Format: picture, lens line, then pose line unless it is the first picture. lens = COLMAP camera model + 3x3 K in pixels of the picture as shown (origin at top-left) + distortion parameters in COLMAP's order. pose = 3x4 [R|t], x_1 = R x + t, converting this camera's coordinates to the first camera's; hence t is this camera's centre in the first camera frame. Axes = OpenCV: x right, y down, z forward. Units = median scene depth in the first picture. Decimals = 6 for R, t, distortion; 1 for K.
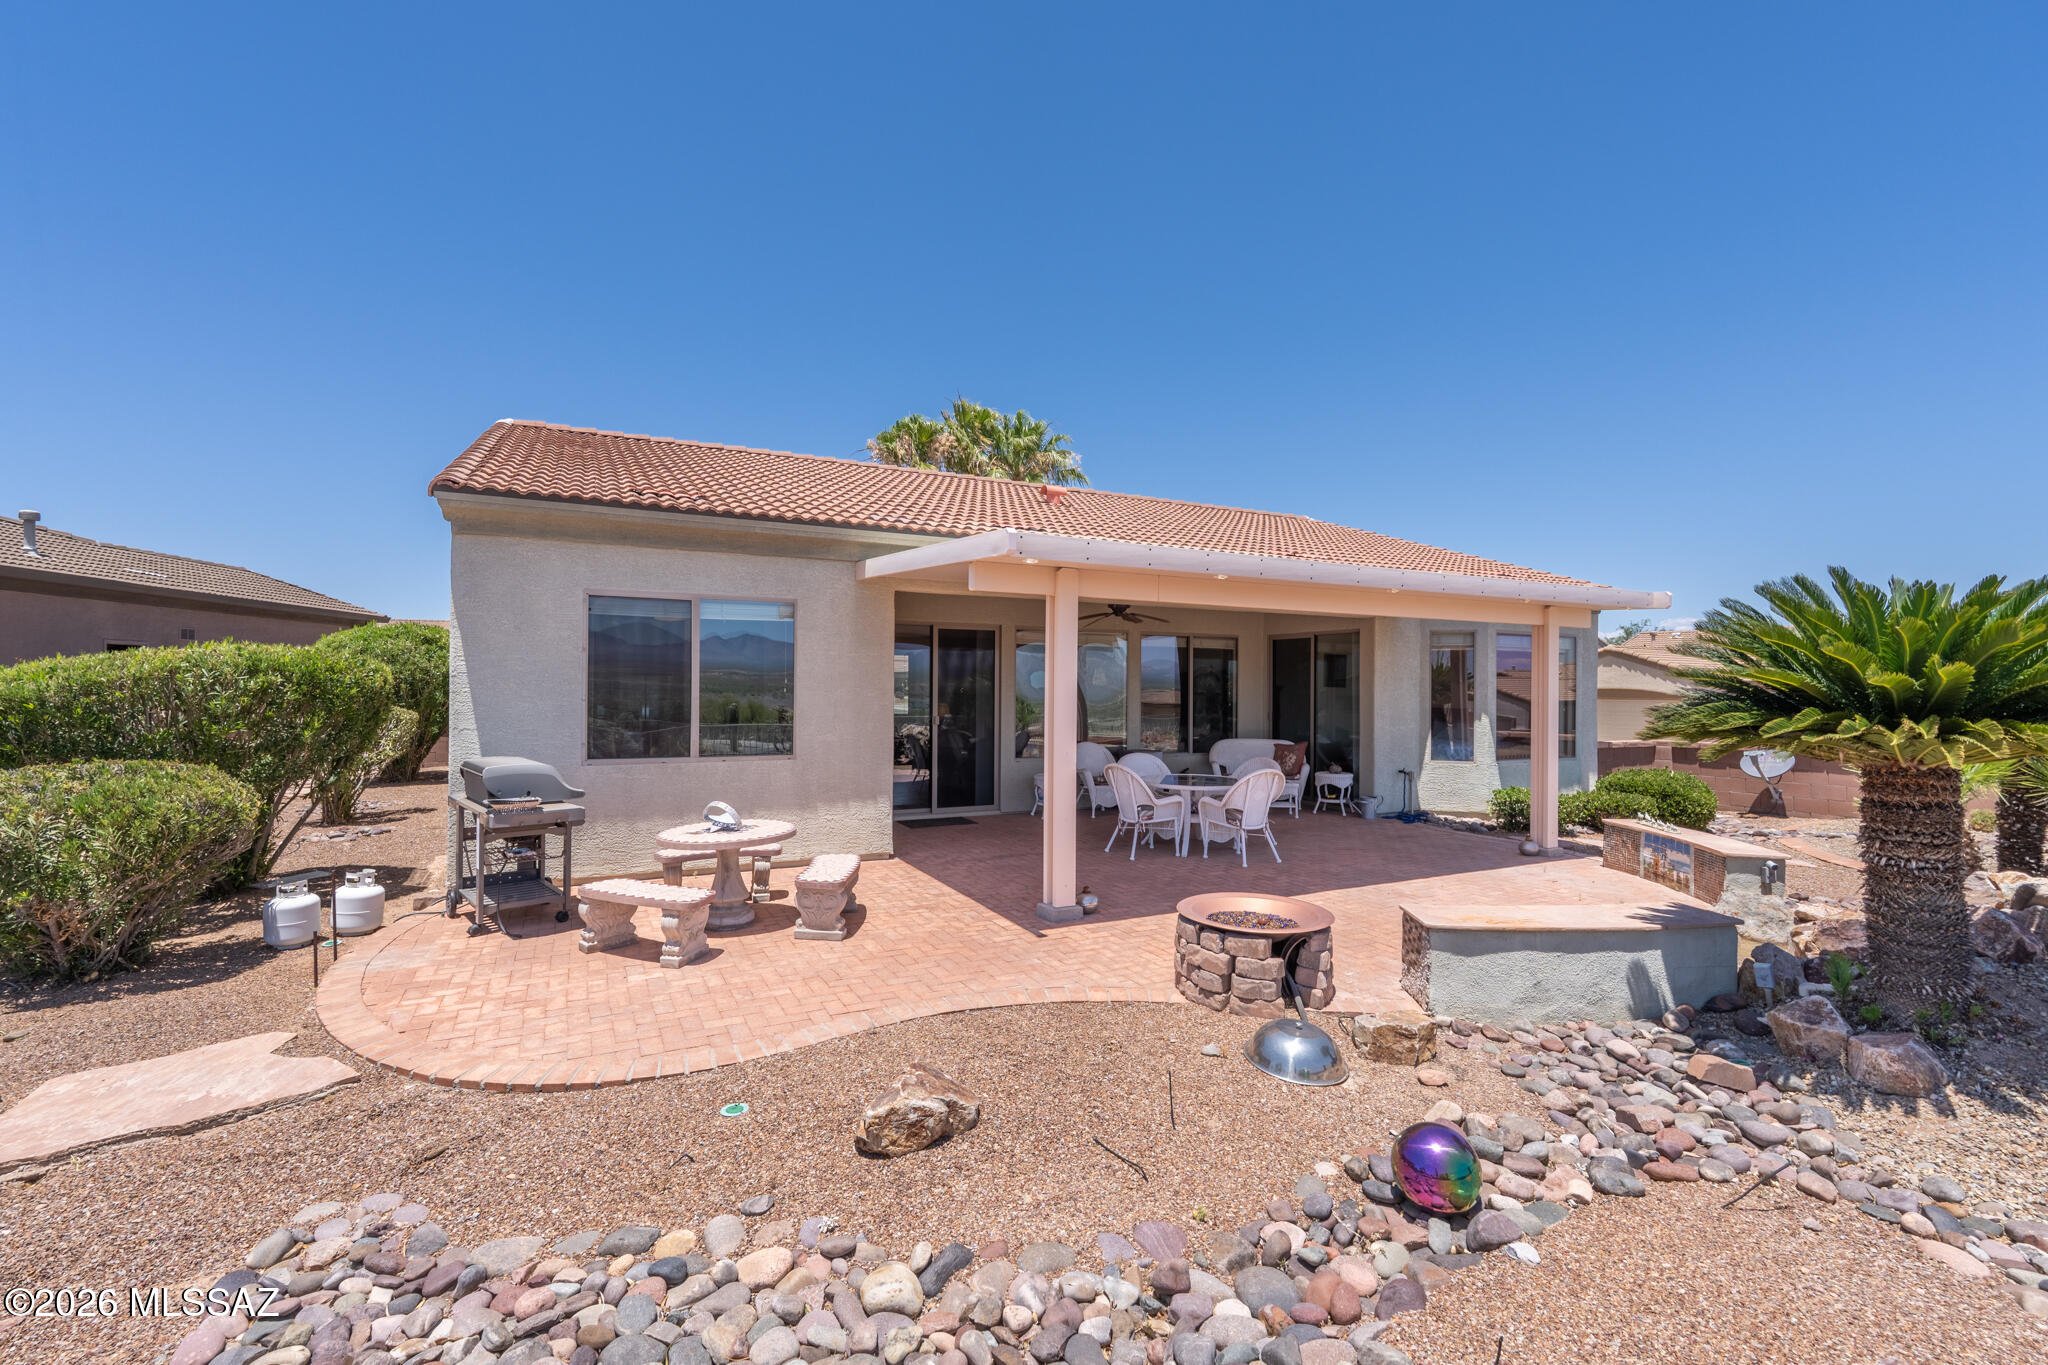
lens RADIAL K [[890.7, 0, 1024.0], [0, 890.7, 682.5], [0, 0, 1]] dist [-0.018848, 0.000465]
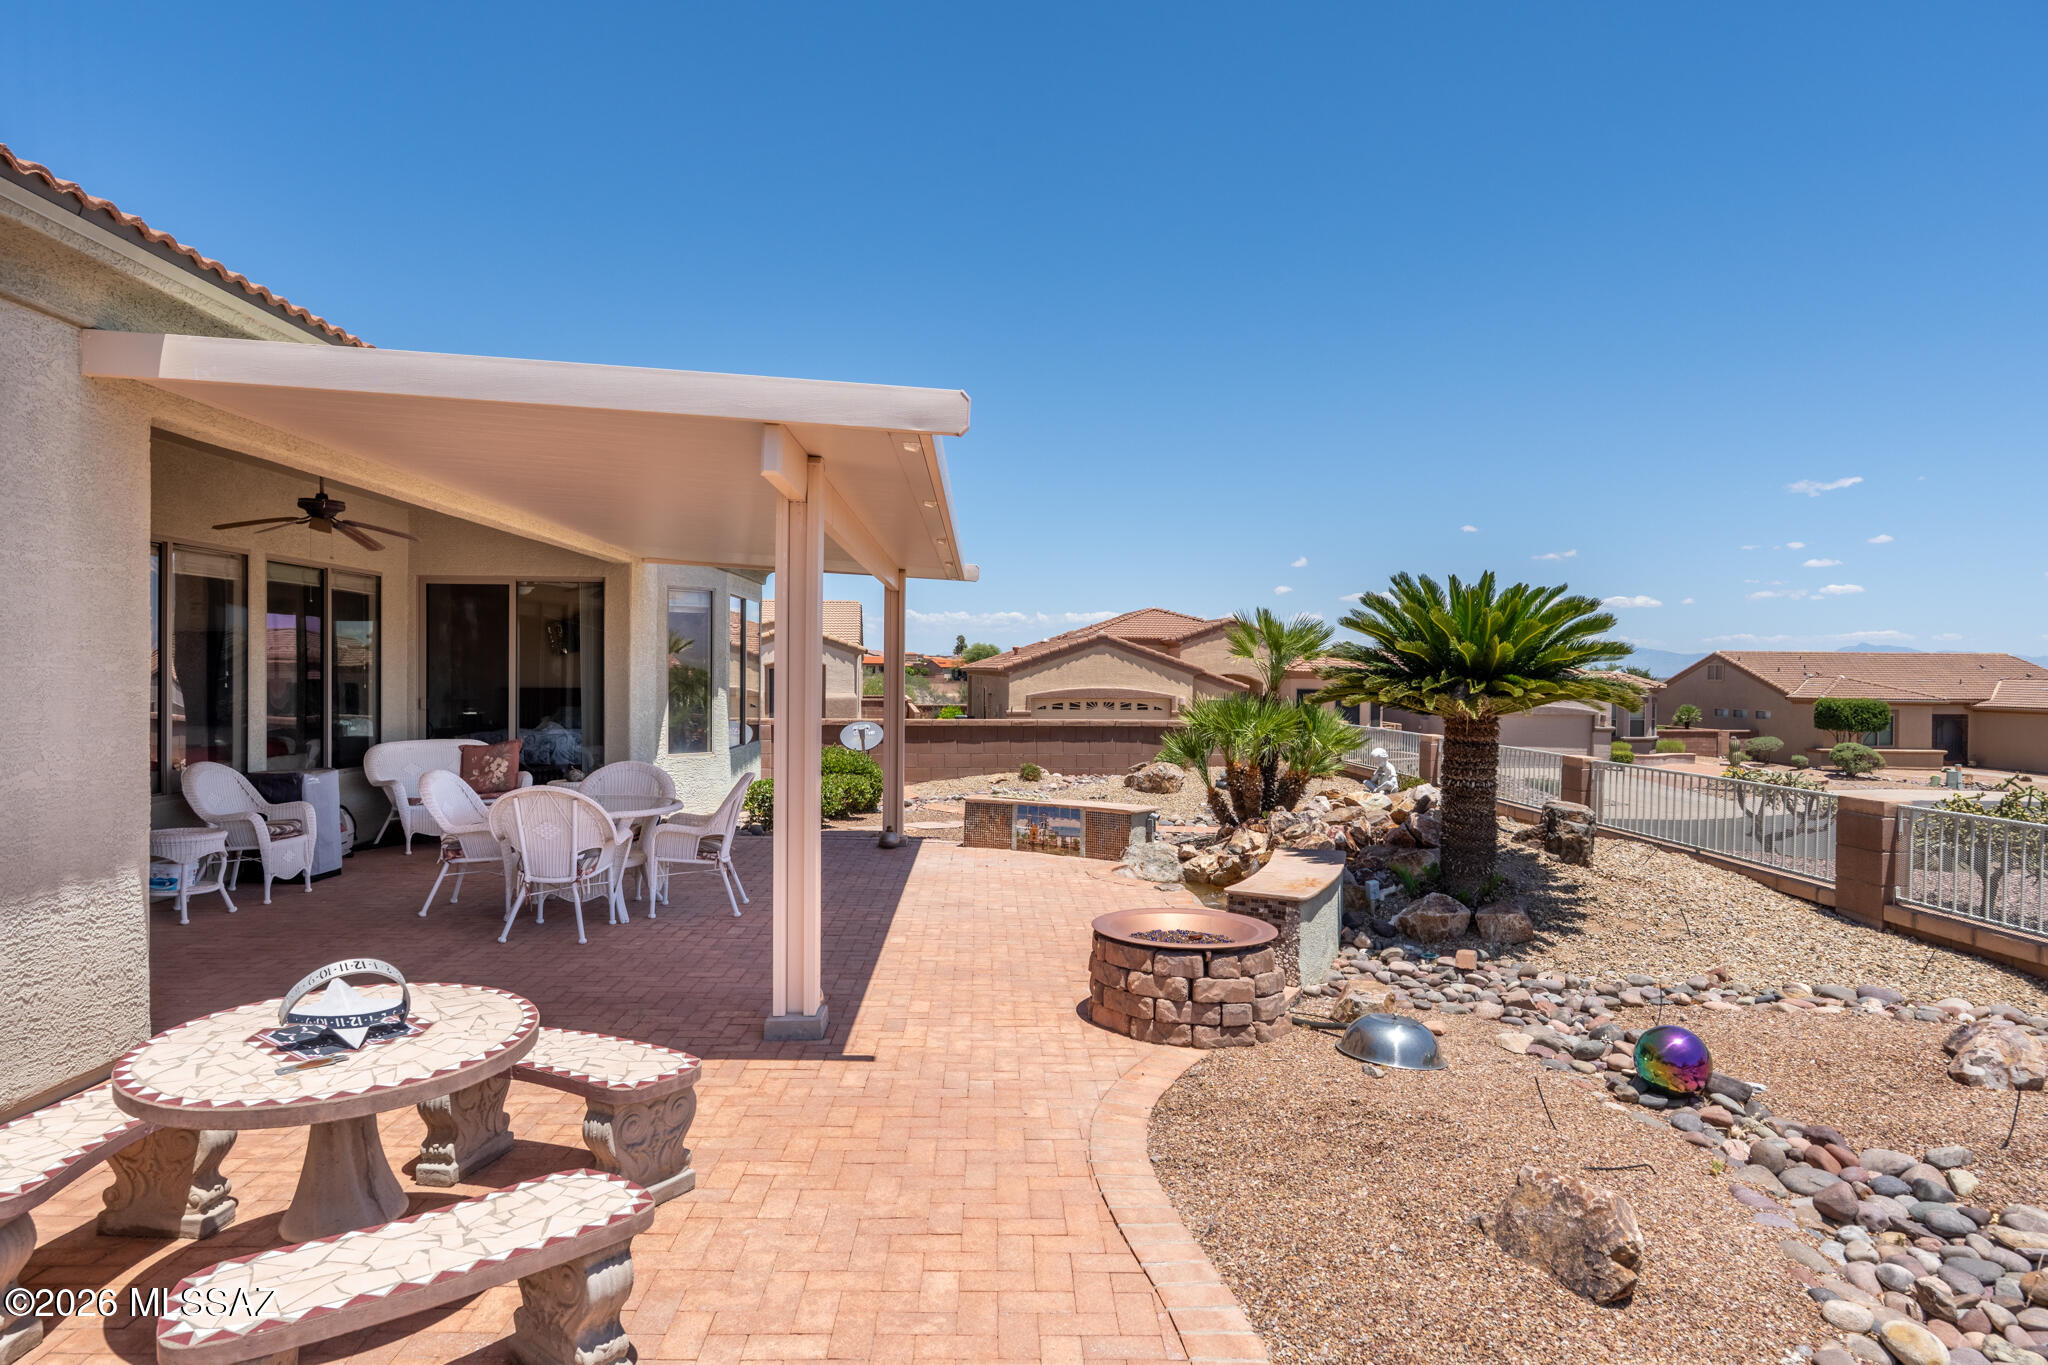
lens RADIAL K [[1188.7, 0, 1024.0], [0, 1188.7, 682.5], [0, 0, 1]] dist [-0.000160, 0.000117]
pose [[0.431447, -0.012666, 0.902049, -0.659523], [-0.008690, 0.999797, 0.018195, 0.009961], [-0.902096, -0.015689, 0.431250, 0.546138]]
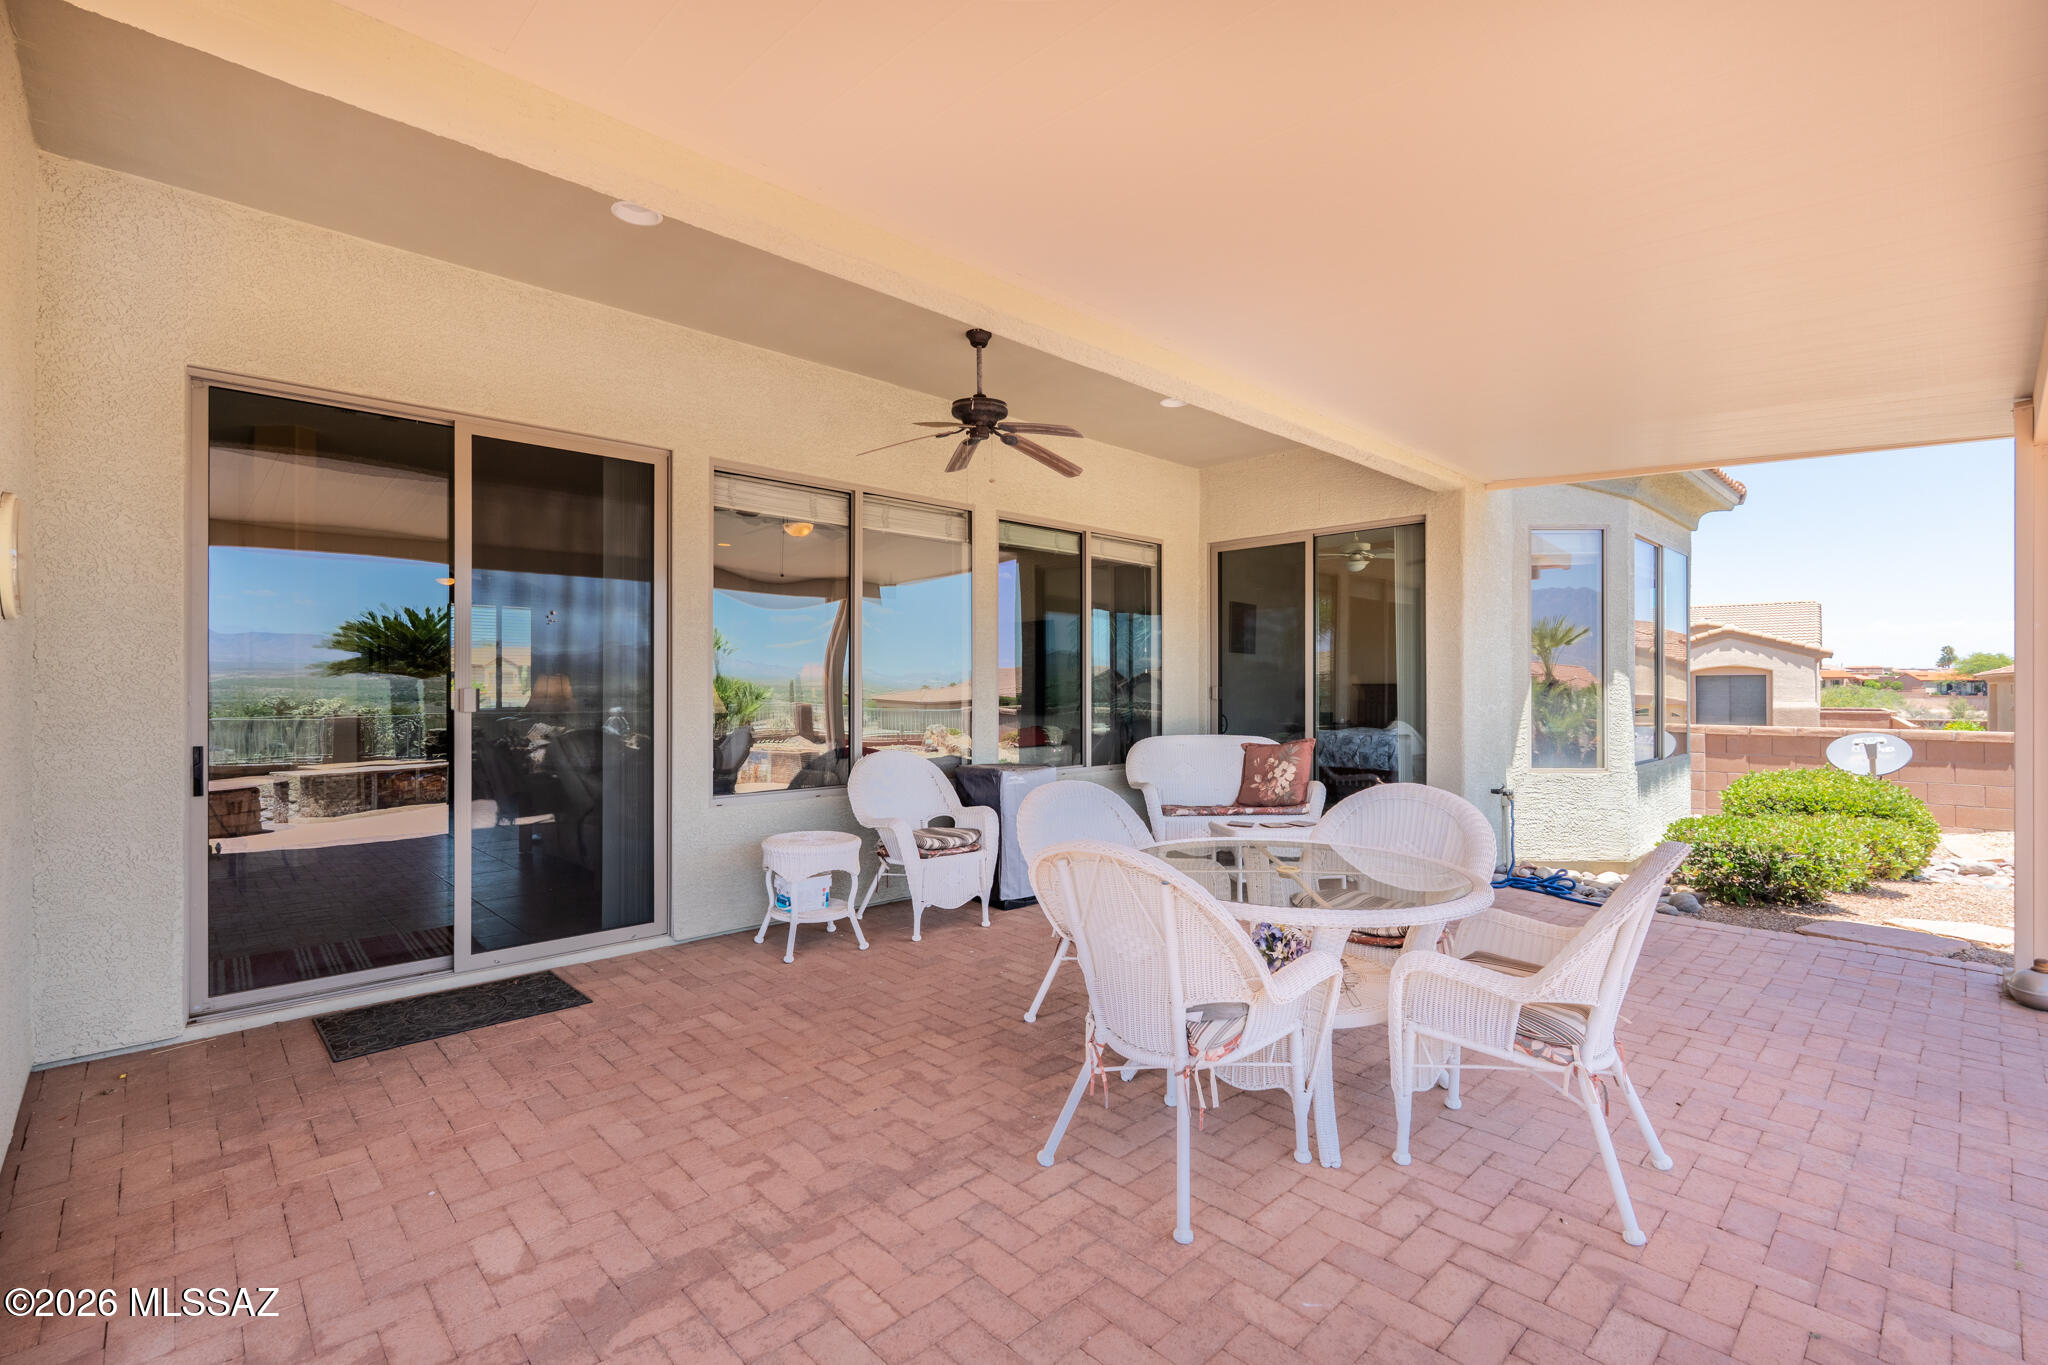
lens RADIAL K [[919.2, 0, 1024.0], [0, 919.2, 682.5], [0, 0, 1]] dist [-0.005943, 0.000180]
pose [[0.959256, -0.006438, 0.282465, 0.013964], [0.006482, 0.999979, 0.000777, 0.067858], [-0.282464, 0.001085, 0.959277, 1.085192]]
